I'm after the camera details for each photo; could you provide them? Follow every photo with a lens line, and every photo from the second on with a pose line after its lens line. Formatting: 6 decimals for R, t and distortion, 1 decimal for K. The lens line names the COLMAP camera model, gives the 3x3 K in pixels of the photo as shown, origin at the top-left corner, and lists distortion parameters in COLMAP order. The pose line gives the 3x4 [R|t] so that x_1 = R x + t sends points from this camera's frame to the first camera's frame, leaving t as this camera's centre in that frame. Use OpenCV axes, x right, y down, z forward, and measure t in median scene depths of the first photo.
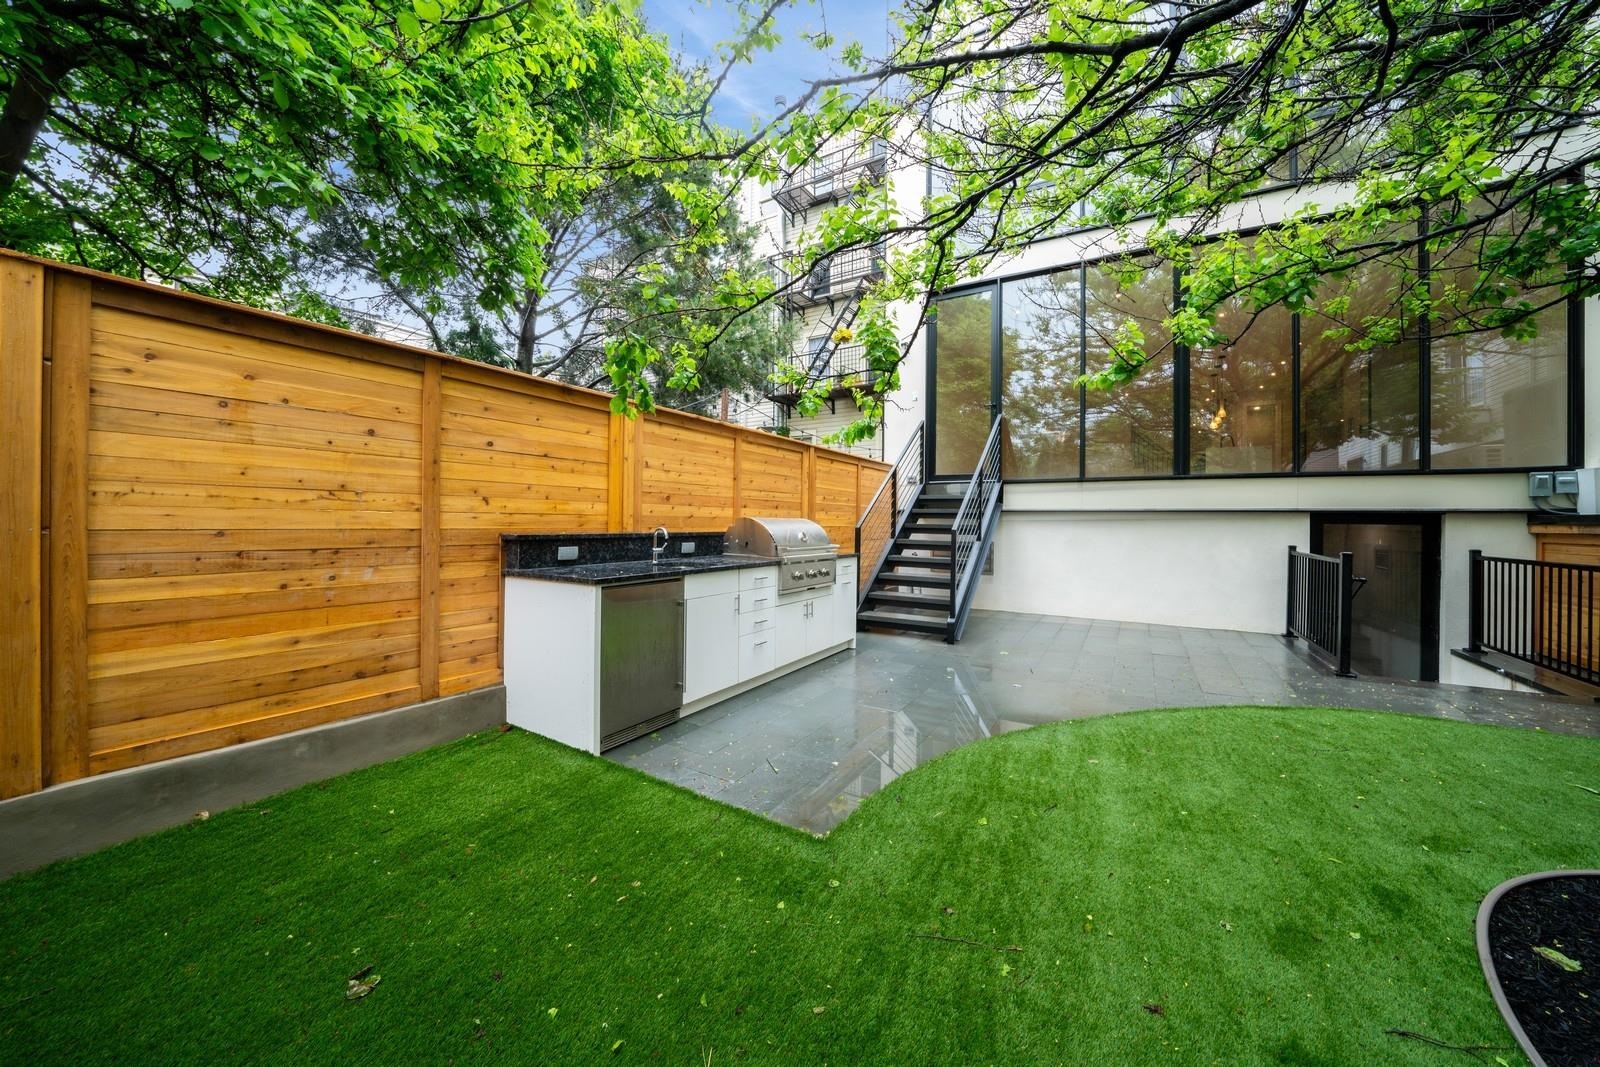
lens RADIAL K [[552.1, 0, 808.9], [0, 552.1, 525.4], [0, 0, 1]] dist [-0.006134, 0.000293]
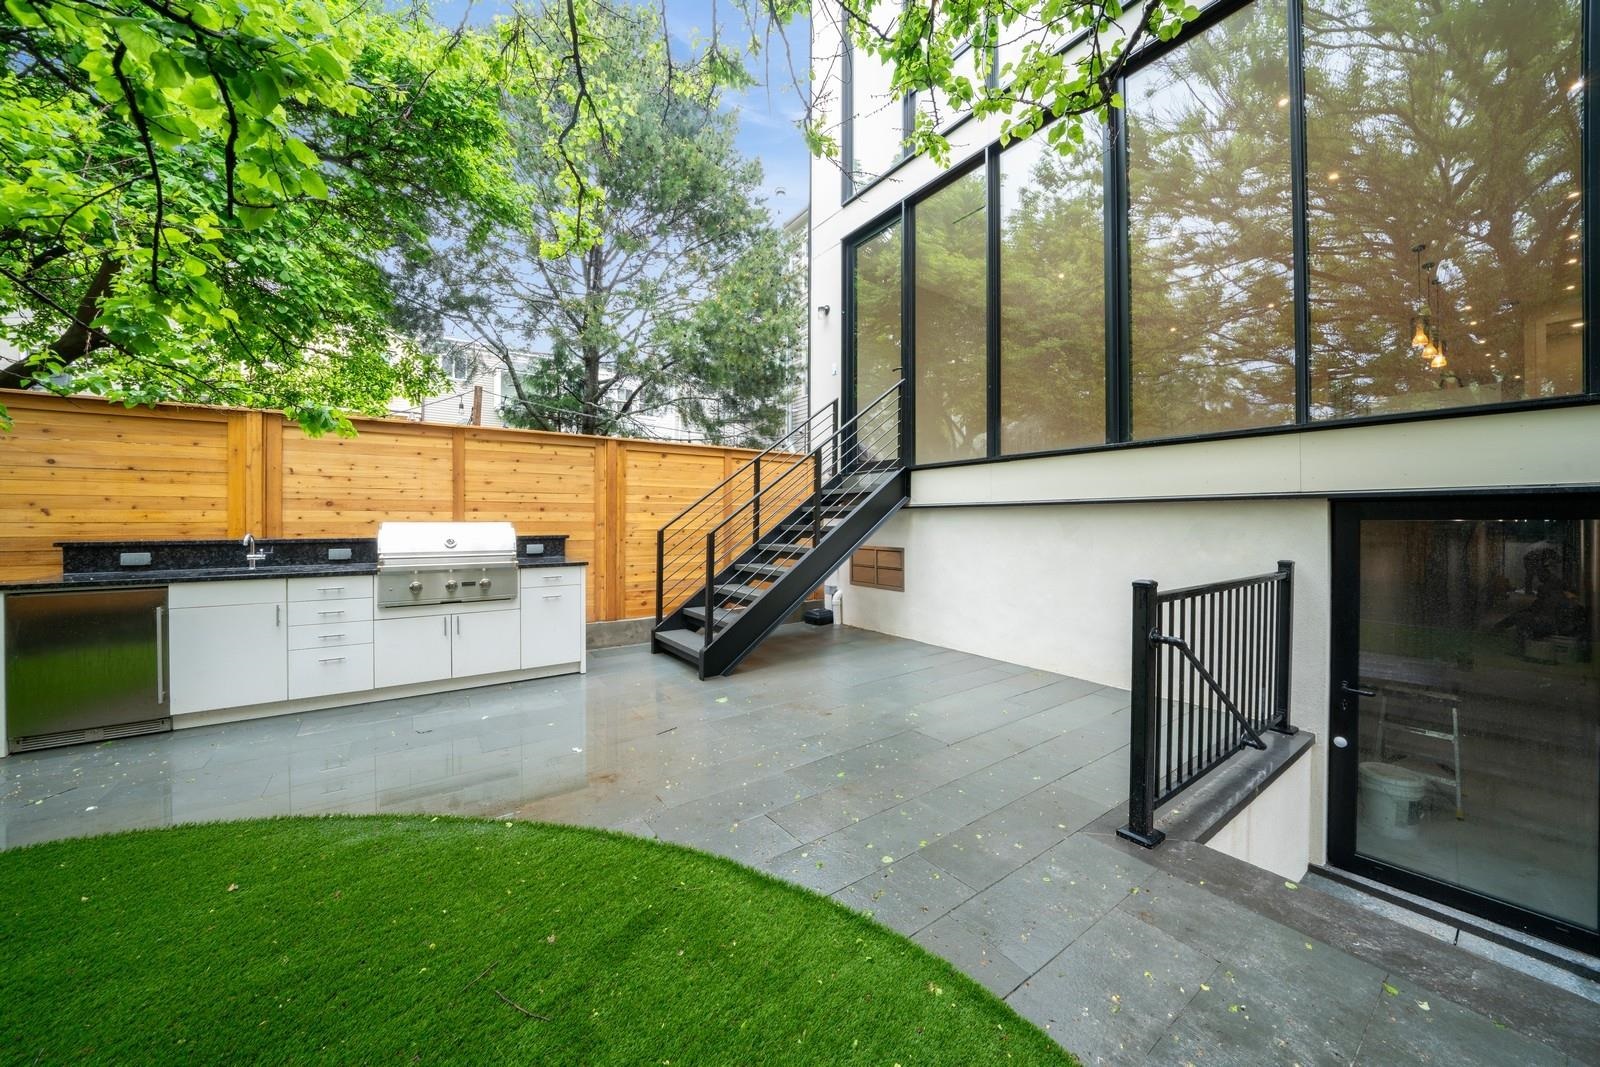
lens RADIAL K [[552.1, 0, 797.7], [0, 552.1, 529.6], [0, 0, 1]] dist [-0.006134, 0.000293]
pose [[0.907575, -0.005026, -0.419861, 0.995435], [0.007837, 0.999957, 0.004970, -0.001473], [0.419818, -0.007801, 0.907575, 0.488423]]
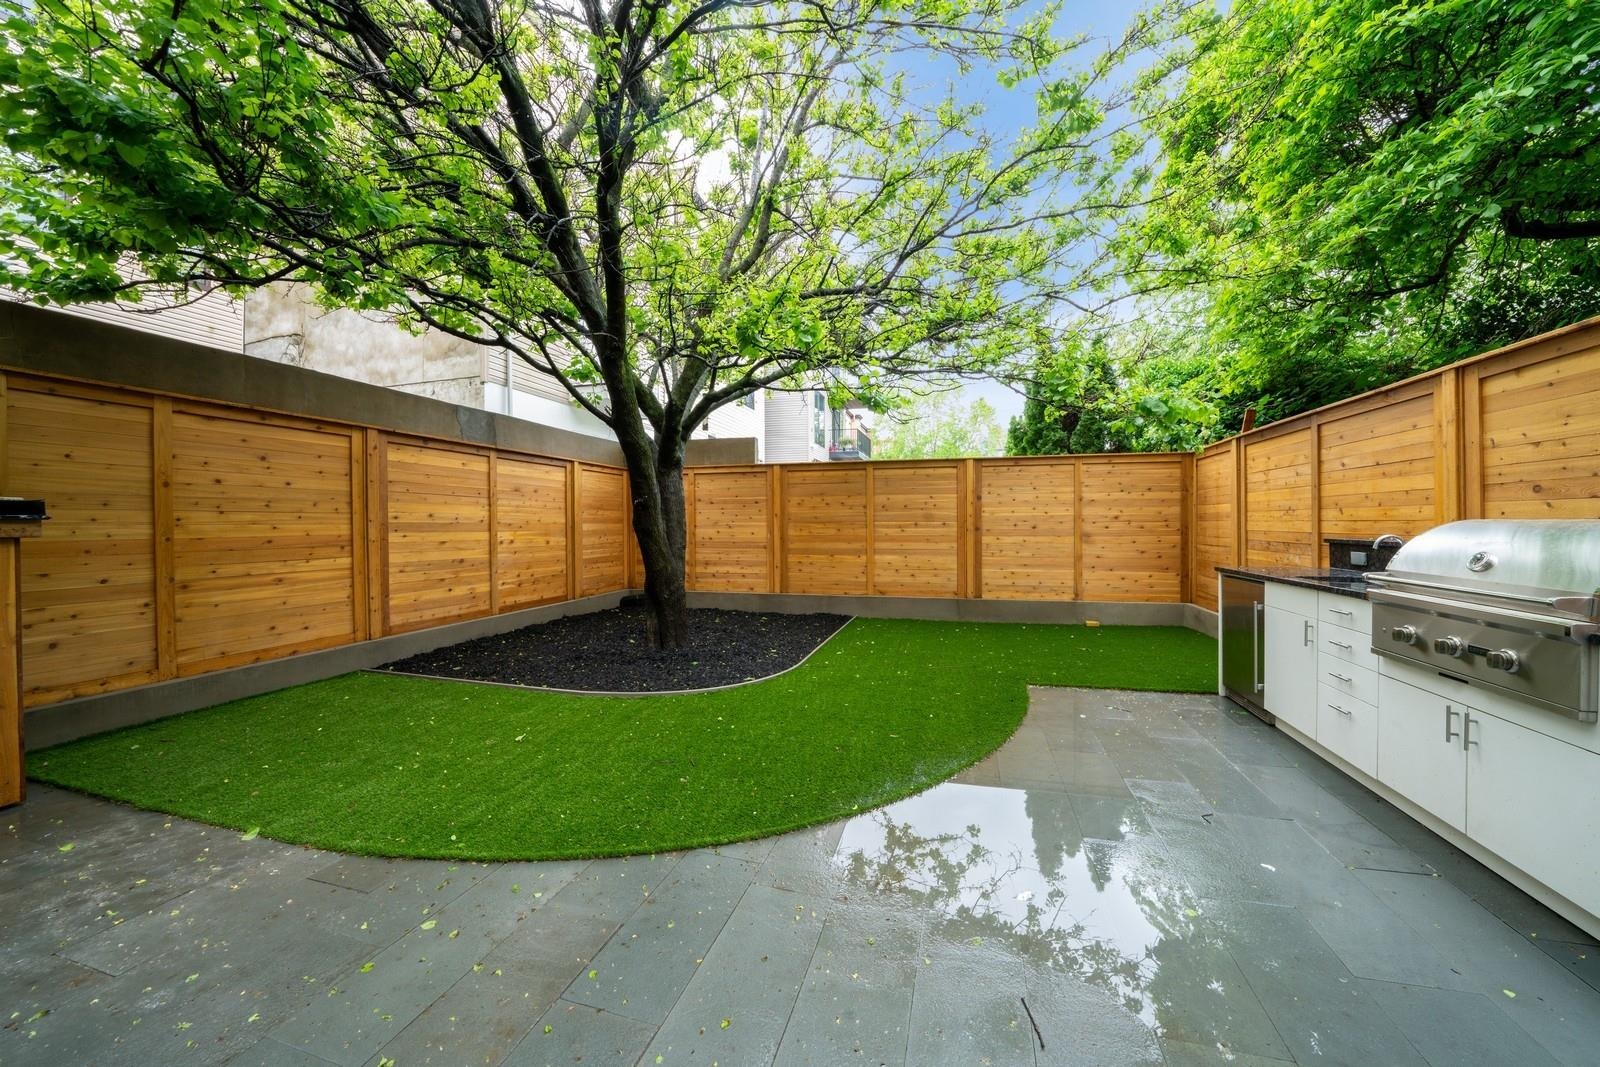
lens RADIAL K [[552.1, 0, 831.1], [0, 552.1, 515.3], [0, 0, 1]] dist [-0.006134, 0.000293]
pose [[-0.958846, -0.008675, -0.283794, 0.689177], [-0.005848, 0.999925, -0.010805, -0.010879], [0.283866, -0.008701, -0.958824, 1.452179]]
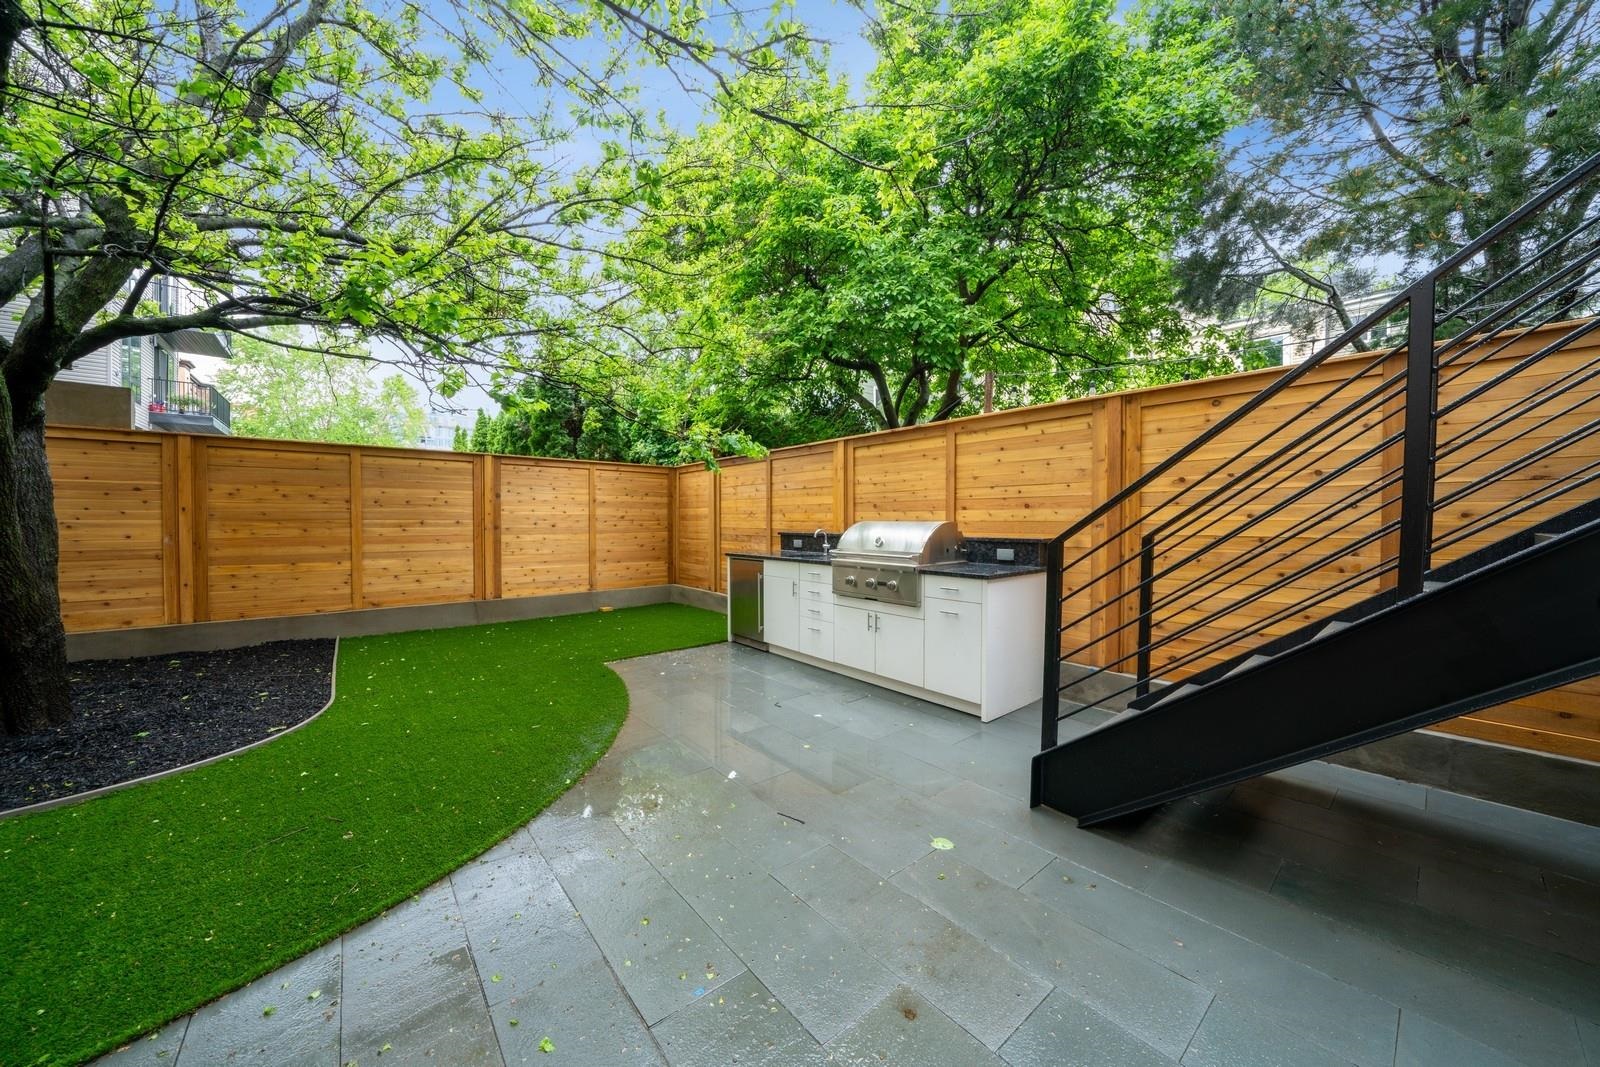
lens RADIAL K [[552.1, 0, 789.5], [0, 552.1, 526.3], [0, 0, 1]] dist [-0.006134, 0.000293]
pose [[-0.356686, 0.001266, -0.934223, 1.022533], [-0.009030, 0.999948, 0.004803, -0.009718], [0.934181, 0.010149, -0.356656, 1.355688]]
